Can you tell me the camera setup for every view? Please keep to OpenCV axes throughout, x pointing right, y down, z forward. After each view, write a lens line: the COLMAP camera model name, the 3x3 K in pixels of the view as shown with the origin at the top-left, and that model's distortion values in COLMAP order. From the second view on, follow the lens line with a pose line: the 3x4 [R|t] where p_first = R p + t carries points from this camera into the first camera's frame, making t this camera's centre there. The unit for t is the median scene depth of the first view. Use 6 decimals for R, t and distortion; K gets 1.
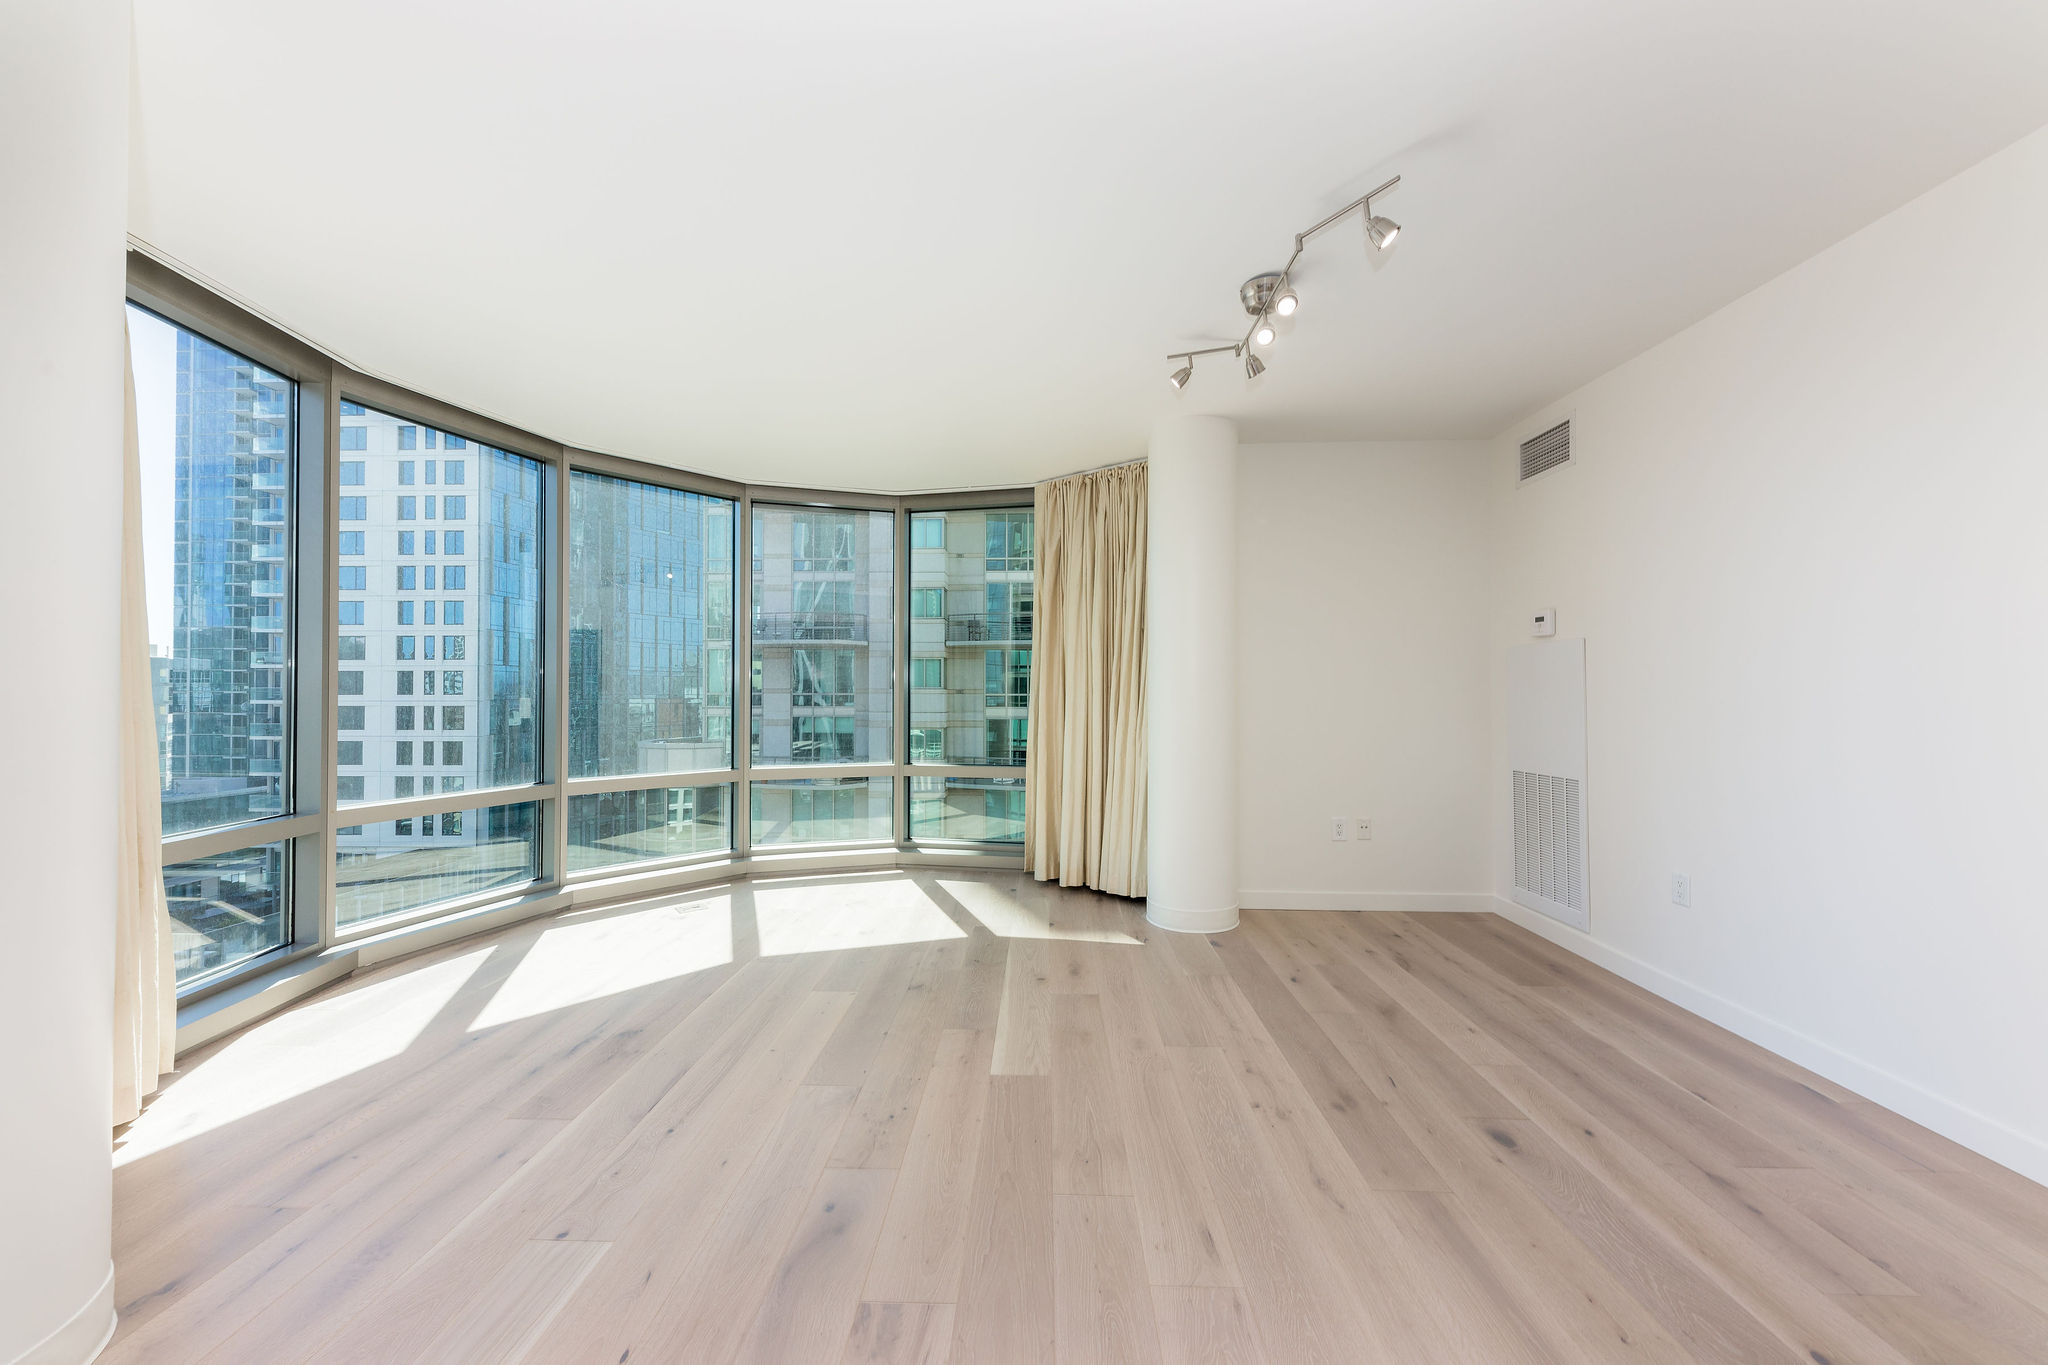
lens RADIAL K [[695.3, 0, 1005.3], [0, 695.3, 684.1], [0, 0, 1]] dist [0.006599, -0.000114]
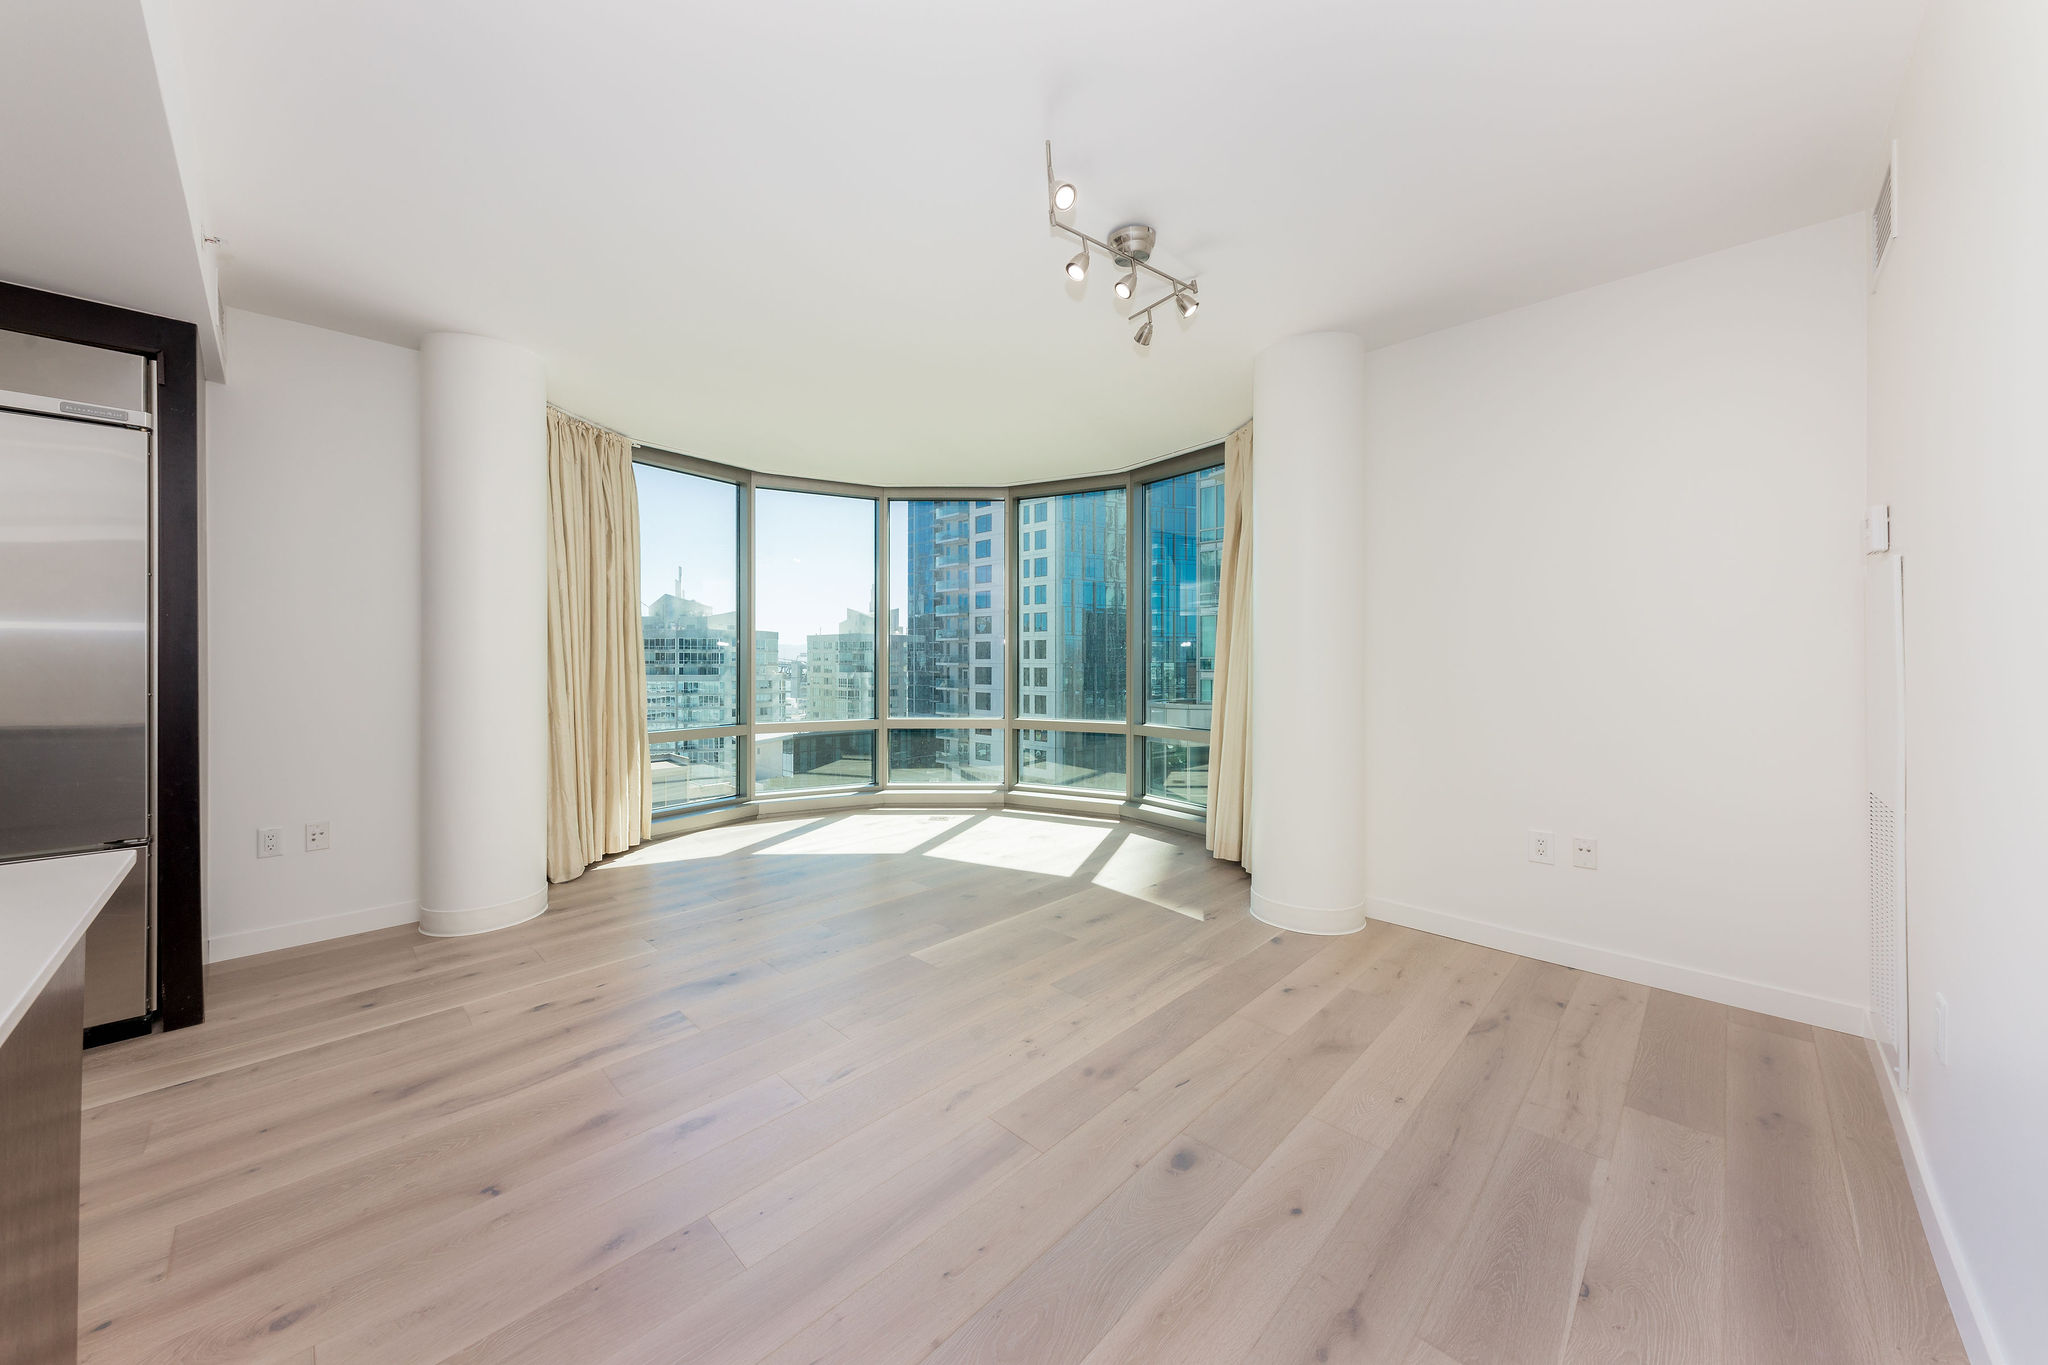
lens RADIAL K [[695.3, 0, 1003.8], [0, 695.3, 656.4], [0, 0, 1]] dist [0.006599, -0.000114]
pose [[0.742887, -0.000499, -0.669417, 0.575436], [0.007412, 0.999945, 0.007480, 0.002847], [0.669376, -0.010519, 0.742849, 0.102214]]
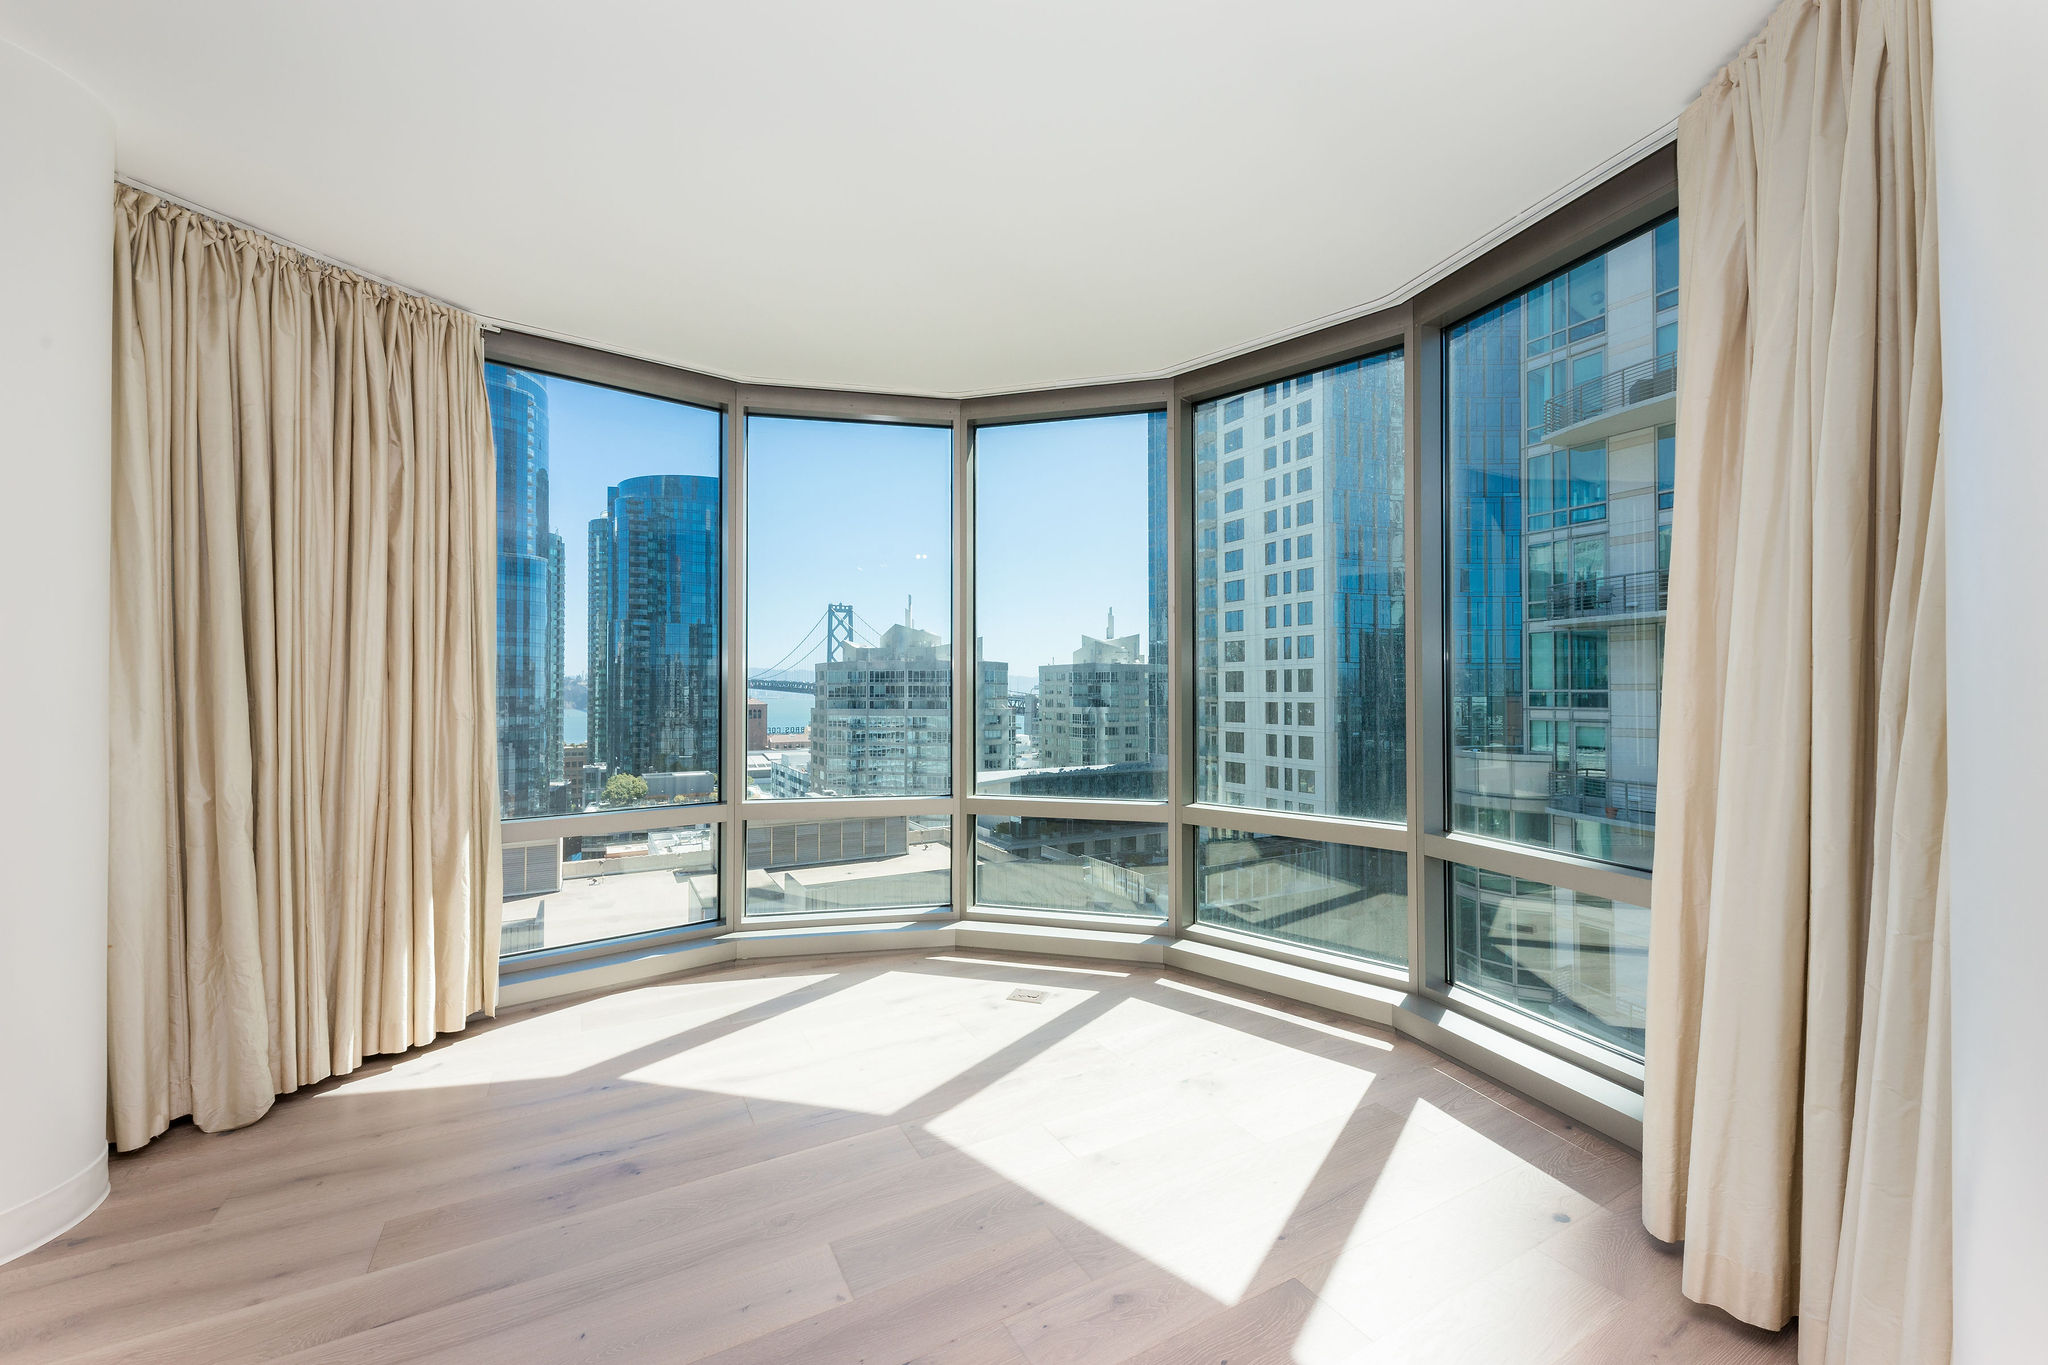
lens RADIAL K [[803.2, 0, 1048.4], [0, 803.2, 676.8], [0, 0, 1]] dist [-0.004951, -0.001114]
pose [[0.546139, -0.014290, -0.837573, 0.263322], [0.010908, 0.999891, -0.009947, 0.007534], [0.837624, -0.003704, 0.546235, 0.622435]]
